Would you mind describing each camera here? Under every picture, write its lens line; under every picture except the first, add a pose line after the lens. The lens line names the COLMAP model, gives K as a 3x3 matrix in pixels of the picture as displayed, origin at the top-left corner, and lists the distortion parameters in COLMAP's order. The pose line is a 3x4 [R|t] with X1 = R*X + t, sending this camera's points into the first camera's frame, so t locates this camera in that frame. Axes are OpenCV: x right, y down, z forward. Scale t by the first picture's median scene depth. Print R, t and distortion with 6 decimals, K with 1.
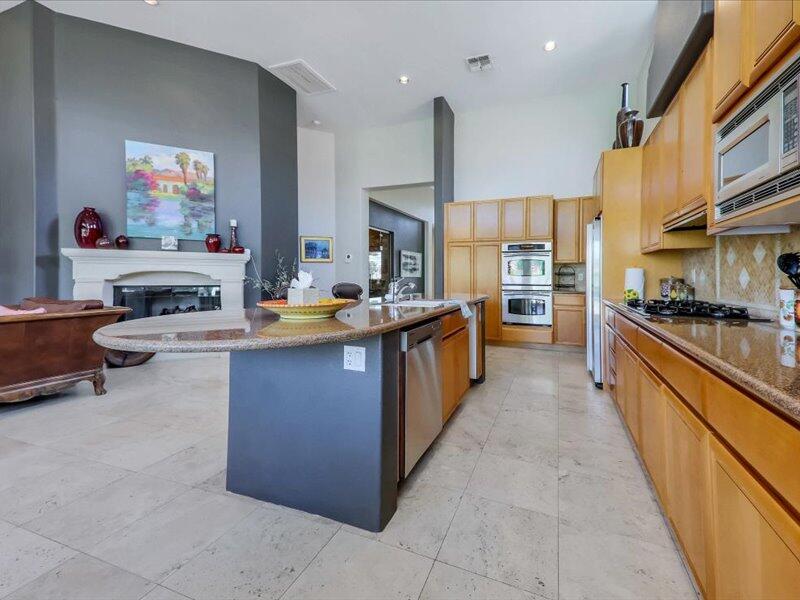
lens RADIAL K [[342.2, 0, 426.6], [0, 342.2, 275.4], [0, 0, 1]] dist [0.072184, -0.010567]
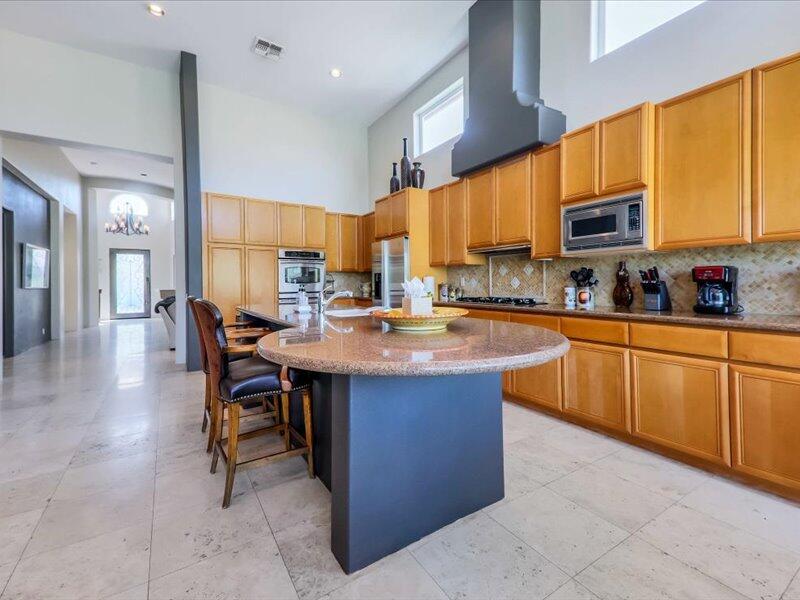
lens RADIAL K [[356.3, 0, 397.7], [0, 356.3, 282.5], [0, 0, 1]] dist [0.039944, 0.000110]
pose [[0.593773, -0.005750, 0.804612, -0.393219], [0.007759, 0.999969, 0.001420, -0.000578], [-0.804595, 0.005400, 0.593799, 0.165909]]
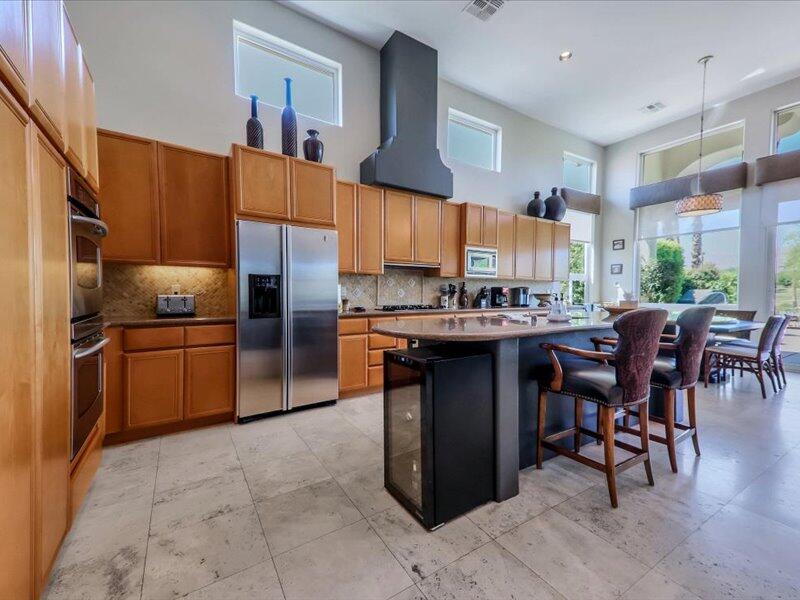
lens RADIAL K [[298.4, 0, 400.0], [0, 298.4, 300.0], [0, 0, 1]] dist [0.094656, -0.023134]
pose [[-0.771736, -0.033574, 0.635056, -0.141686], [-0.014634, 0.999279, 0.035046, -0.005428], [-0.635775, 0.017753, -0.771671, 1.048256]]
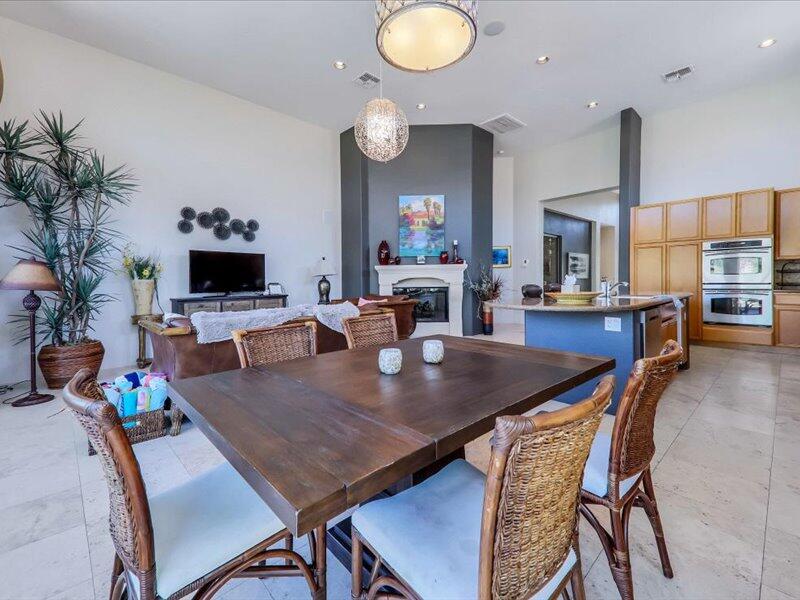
lens RADIAL K [[350.3, 0, 408.5], [0, 350.3, 288.0], [0, 0, 1]] dist [0.068812, -0.022747]
pose [[0.906117, -0.009344, -0.422923, -0.115178], [0.020675, 0.999539, 0.022213, -0.001691], [0.422521, -0.028871, 0.905893, -0.329867]]
